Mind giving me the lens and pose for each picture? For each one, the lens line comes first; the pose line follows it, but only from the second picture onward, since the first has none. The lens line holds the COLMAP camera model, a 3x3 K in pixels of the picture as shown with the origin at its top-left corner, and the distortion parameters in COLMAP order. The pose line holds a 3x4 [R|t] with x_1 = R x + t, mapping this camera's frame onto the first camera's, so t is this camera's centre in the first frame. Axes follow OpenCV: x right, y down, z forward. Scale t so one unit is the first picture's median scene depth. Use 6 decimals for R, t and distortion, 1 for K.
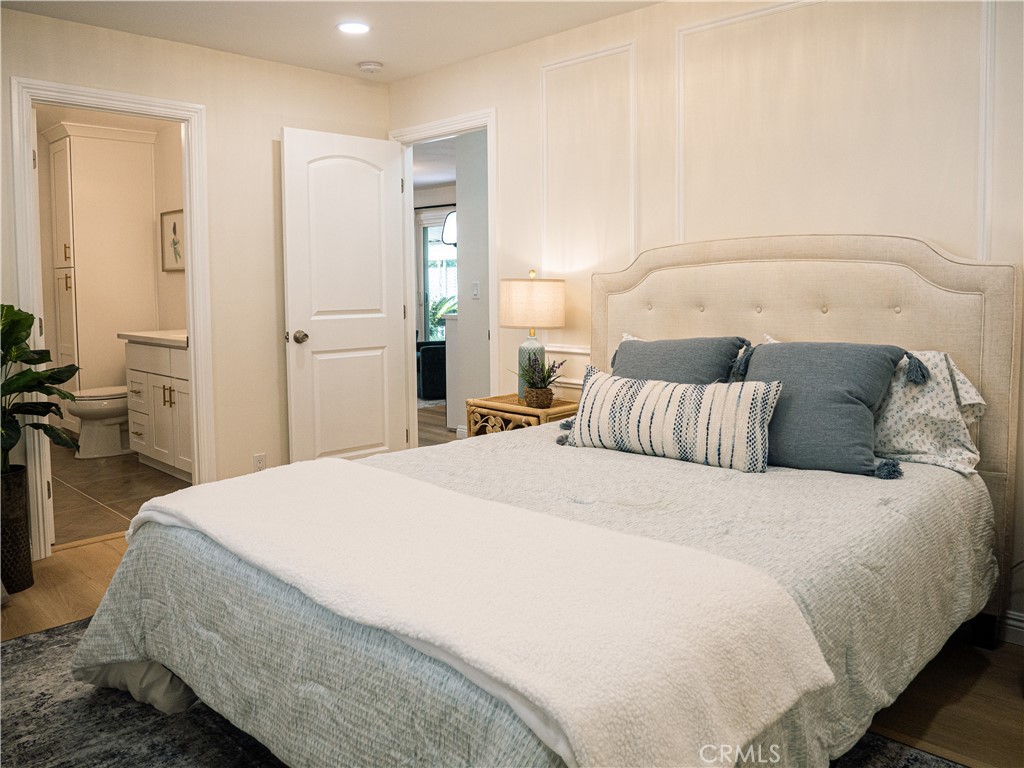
lens RADIAL K [[772.7, 0, 510.8], [0, 772.7, 397.5], [0, 0, 1]] dist [-0.067570, 0.003221]
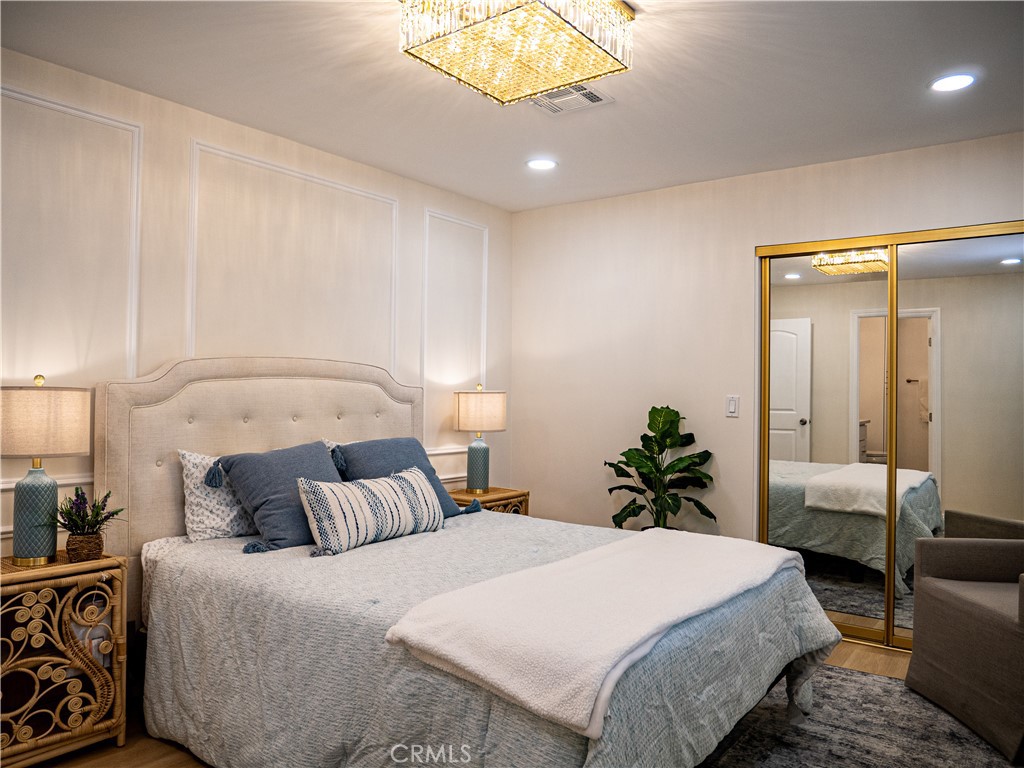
lens RADIAL K [[772.7, 0, 510.8], [0, 772.7, 397.5], [0, 0, 1]] dist [-0.067570, 0.003221]
pose [[-0.141007, 0.013557, 0.989916, -0.866468], [0.140269, 0.990093, 0.006421, -0.104582], [-0.980021, 0.139760, -0.141512, 0.810425]]
